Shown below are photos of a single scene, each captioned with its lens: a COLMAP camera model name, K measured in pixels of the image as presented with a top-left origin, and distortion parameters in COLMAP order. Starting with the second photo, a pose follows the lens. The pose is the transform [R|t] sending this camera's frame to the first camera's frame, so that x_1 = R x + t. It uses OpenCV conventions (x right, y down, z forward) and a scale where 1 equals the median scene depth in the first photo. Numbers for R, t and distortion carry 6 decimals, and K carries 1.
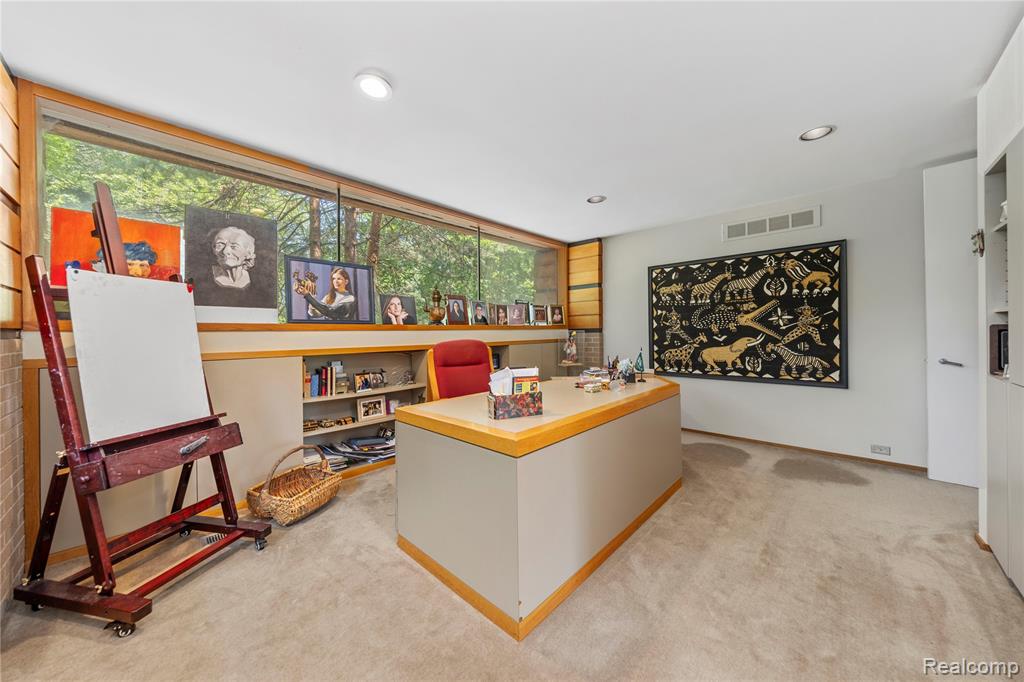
lens RADIAL K [[354.7, 0, 511.2], [0, 354.7, 332.4], [0, 0, 1]] dist [-0.000266, -0.000008]
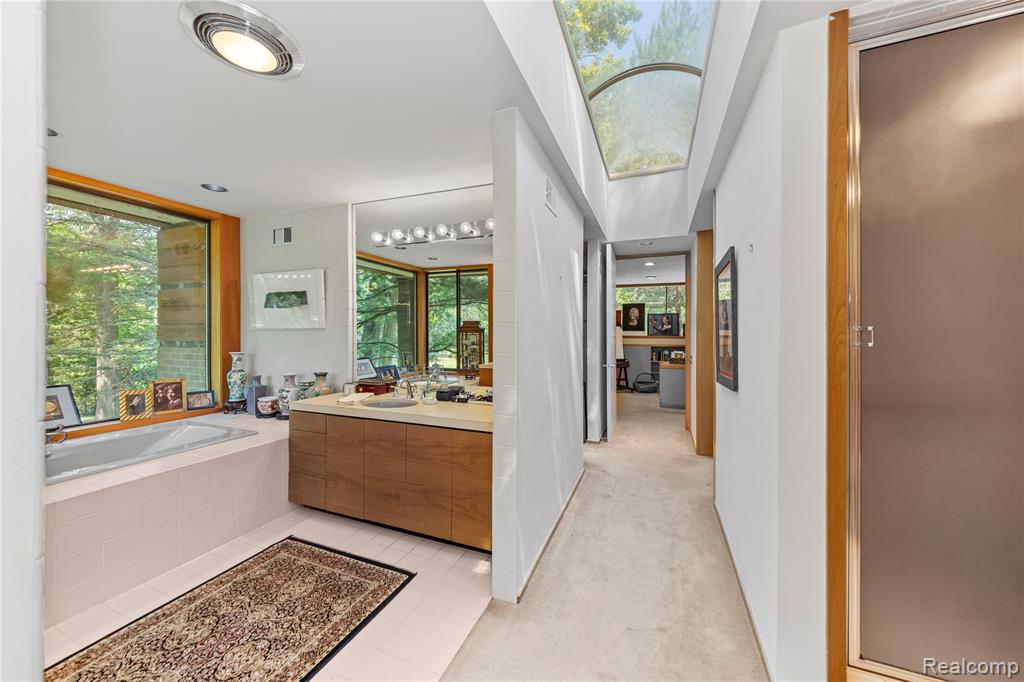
lens RADIAL K [[354.7, 0, 512.5], [0, 354.7, 335.0], [0, 0, 1]] dist [-0.000266, -0.000008]
pose [[0.360058, 0.017910, -0.932758, 2.019672], [-0.011512, 0.999825, 0.014754, -0.067731], [0.932859, 0.005425, 0.360201, -1.350529]]
